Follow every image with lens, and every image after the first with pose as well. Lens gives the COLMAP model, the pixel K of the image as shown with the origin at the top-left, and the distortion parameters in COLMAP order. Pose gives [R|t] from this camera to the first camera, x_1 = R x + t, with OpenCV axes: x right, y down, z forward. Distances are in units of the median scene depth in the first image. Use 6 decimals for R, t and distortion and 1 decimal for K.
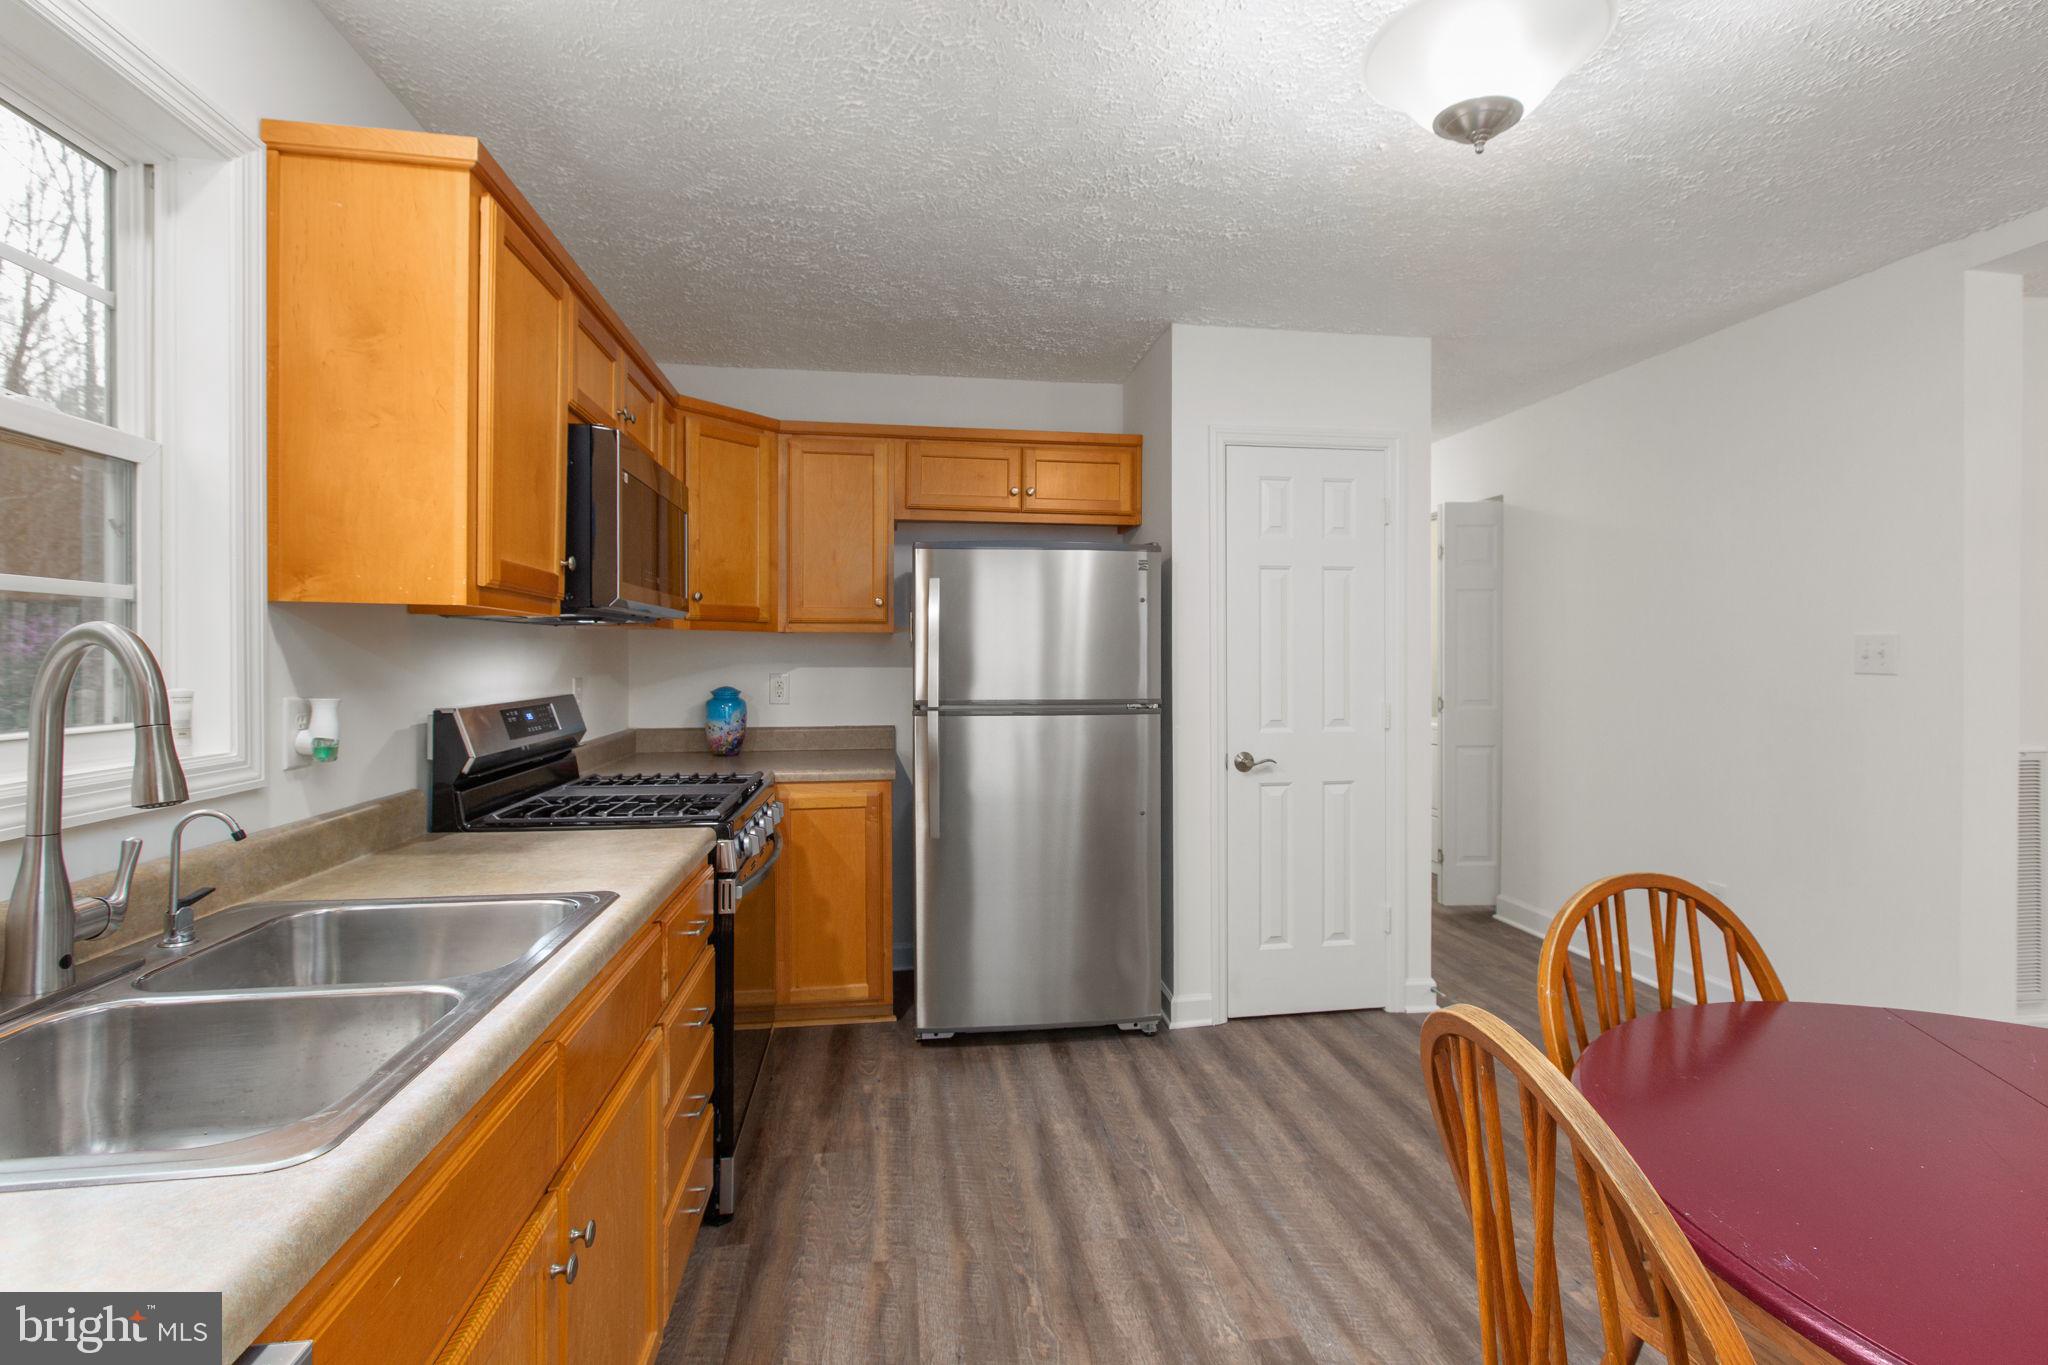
lens RADIAL K [[920.6, 0, 1025.1], [0, 920.6, 669.2], [0, 0, 1]] dist [-0.000494, 0.000607]
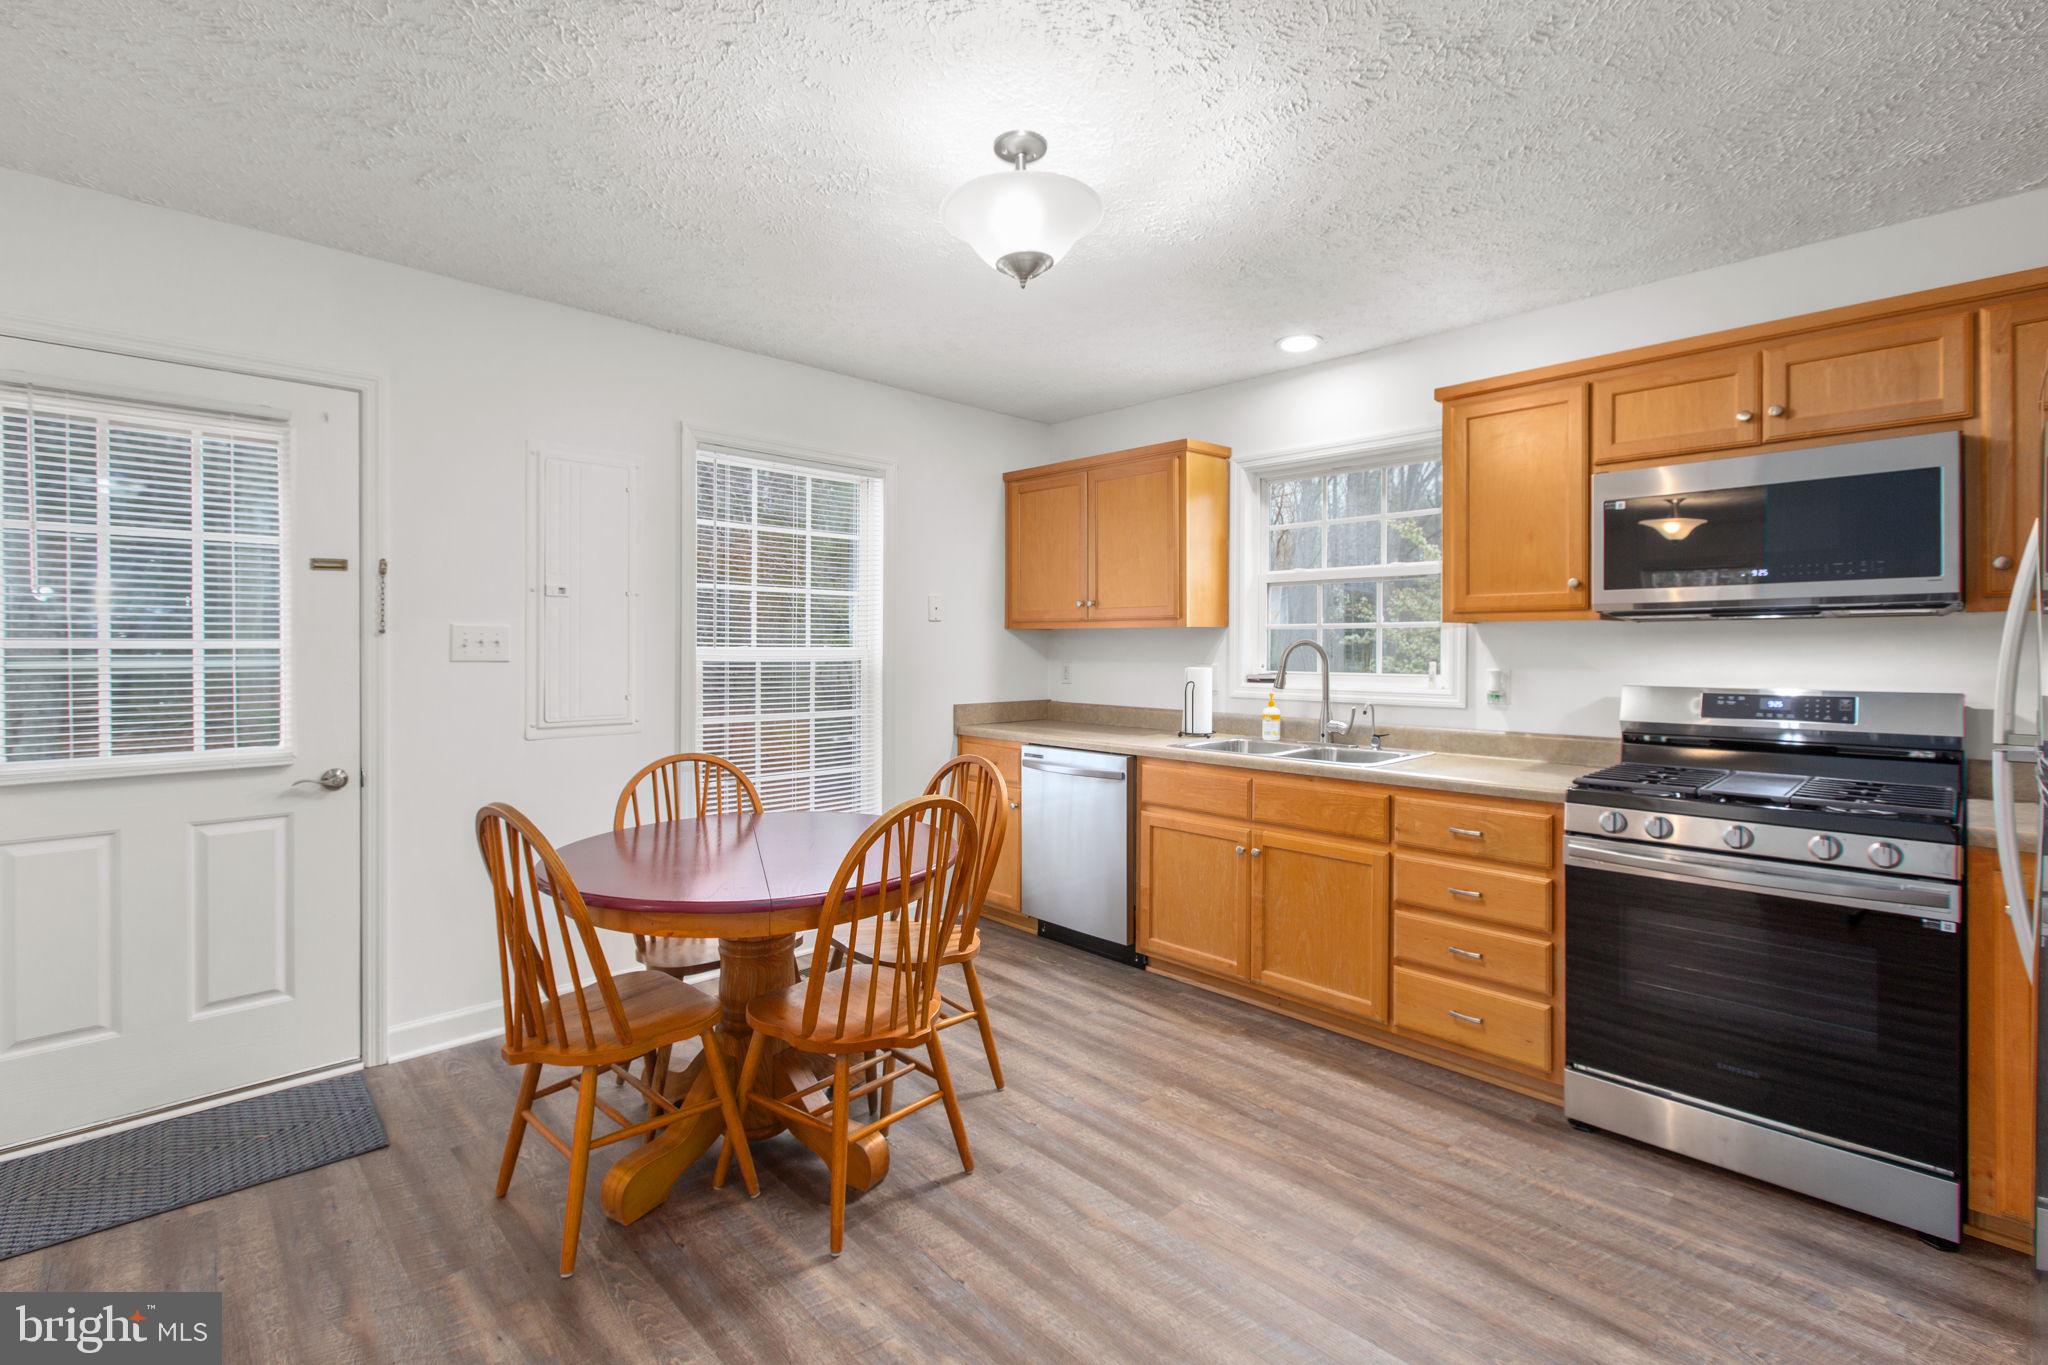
lens RADIAL K [[920.6, 0, 1019.5], [0, 920.6, 647.4], [0, 0, 1]] dist [-0.000494, 0.000607]
pose [[-0.815643, -0.001513, -0.578554, 0.775379], [-0.008879, 0.999912, 0.009903, -0.016812], [0.578487, 0.013214, -0.815584, 1.272083]]
